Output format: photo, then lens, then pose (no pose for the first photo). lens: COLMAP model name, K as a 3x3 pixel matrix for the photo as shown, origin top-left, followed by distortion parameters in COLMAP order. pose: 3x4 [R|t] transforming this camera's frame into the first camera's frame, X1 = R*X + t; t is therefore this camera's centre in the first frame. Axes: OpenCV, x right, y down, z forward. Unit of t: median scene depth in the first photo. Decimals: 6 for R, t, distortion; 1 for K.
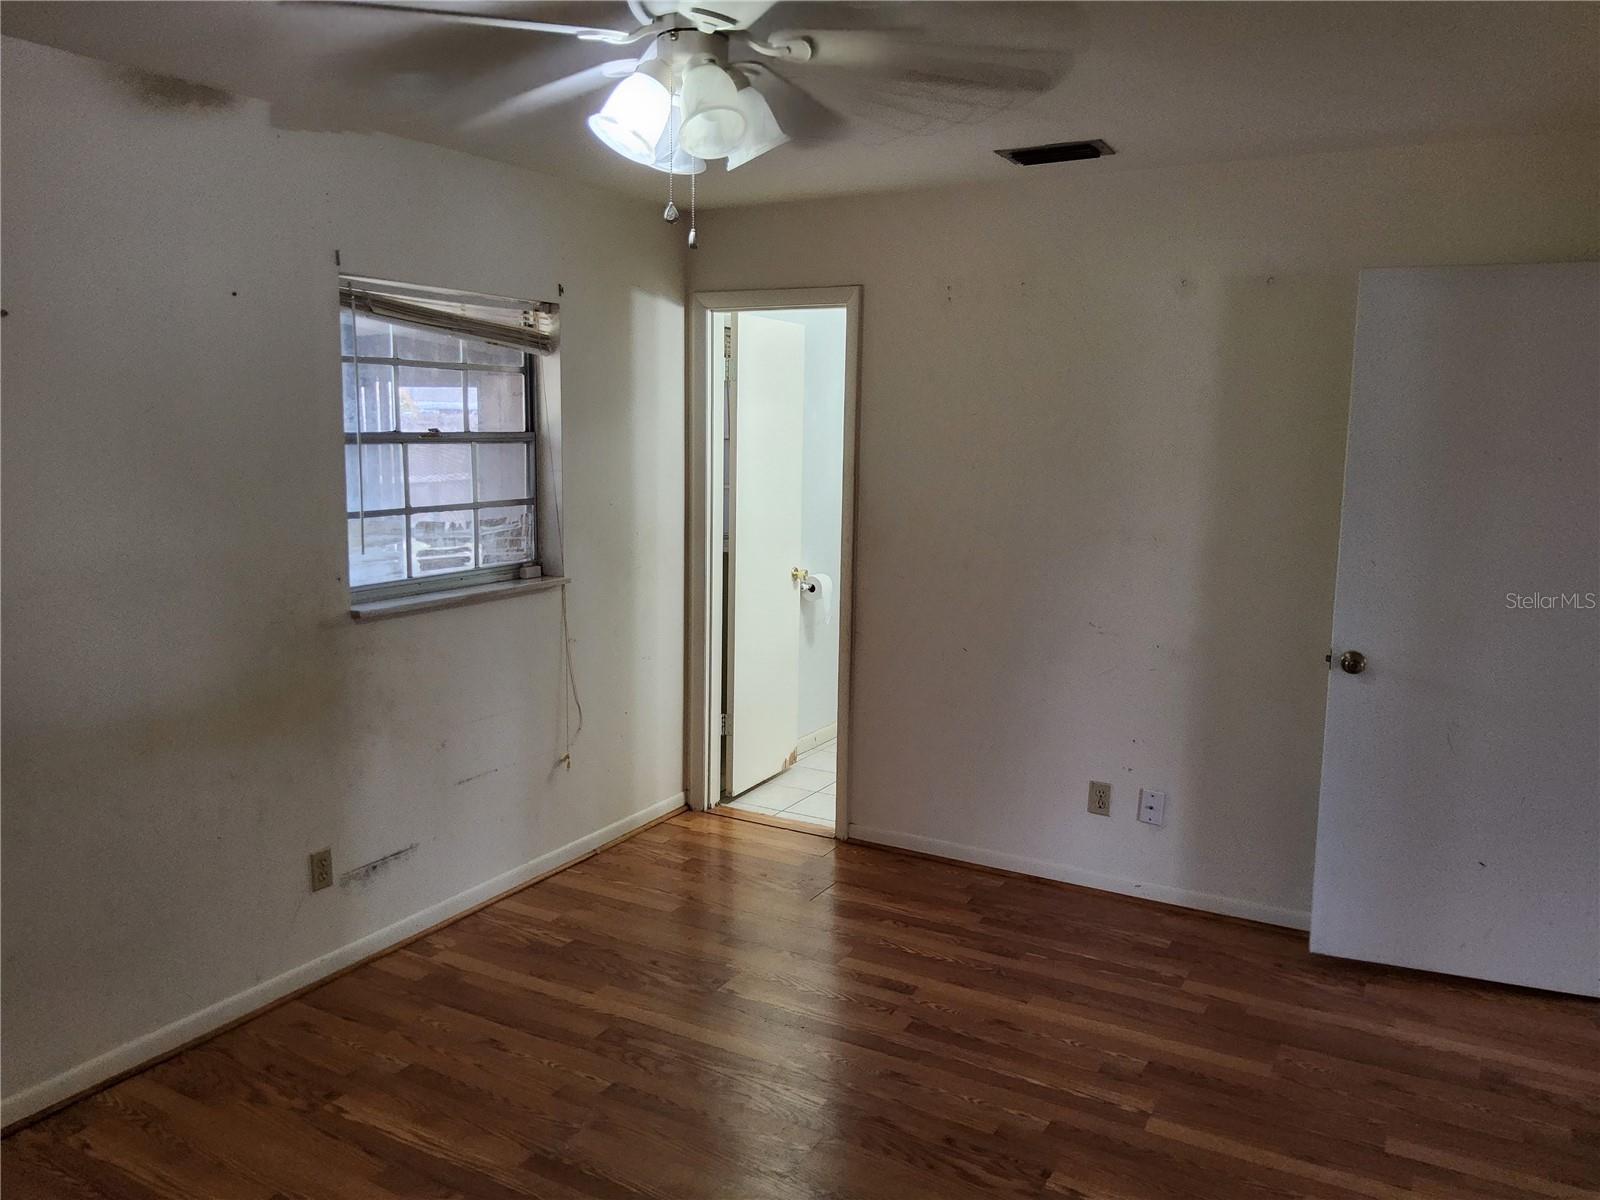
lens RADIAL K [[1203.1, 0, 800.8], [0, 1203.1, 600.5], [0, 0, 1]] dist [0.074588, -0.107785]
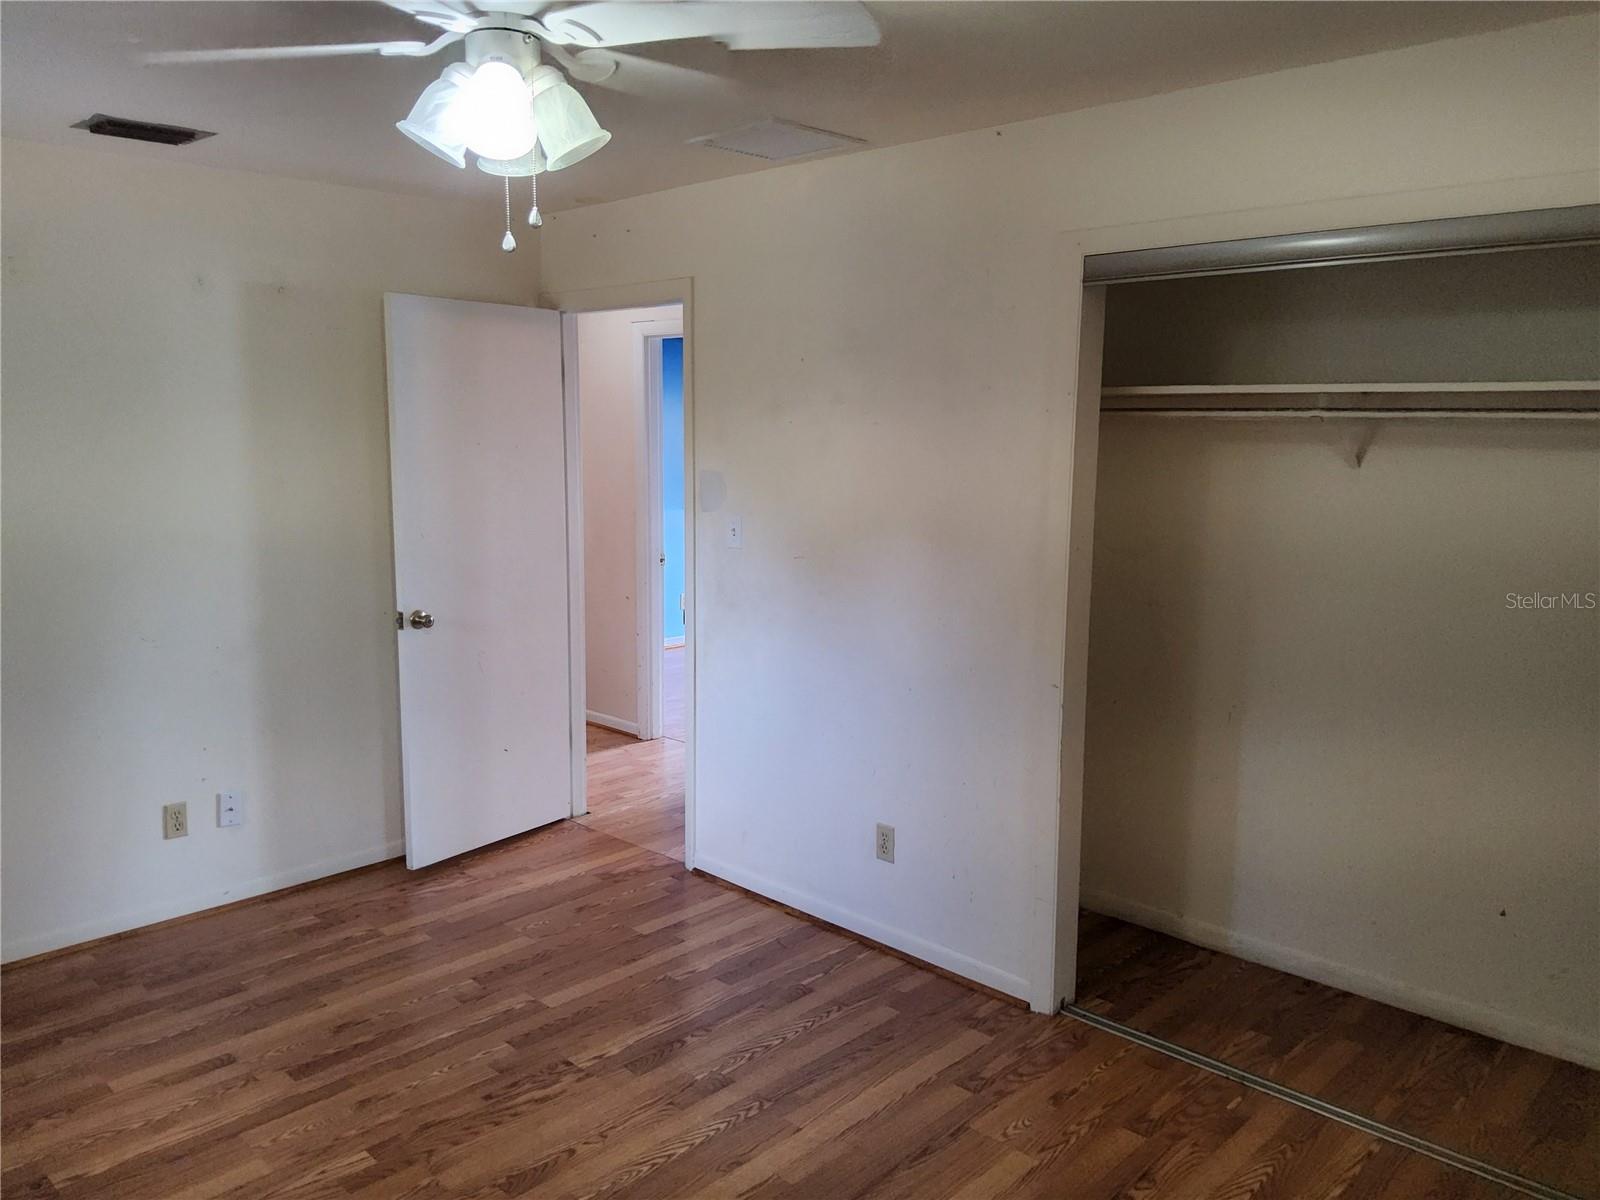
lens RADIAL K [[1203.1, 0, 749.2], [0, 1203.1, 602.9], [0, 0, 1]] dist [0.074588, -0.107785]
pose [[0.287413, -0.153773, 0.945382, -0.779569], [0.145786, 0.982551, 0.115498, -0.074679], [-0.946647, 0.104628, 0.304816, 0.425644]]
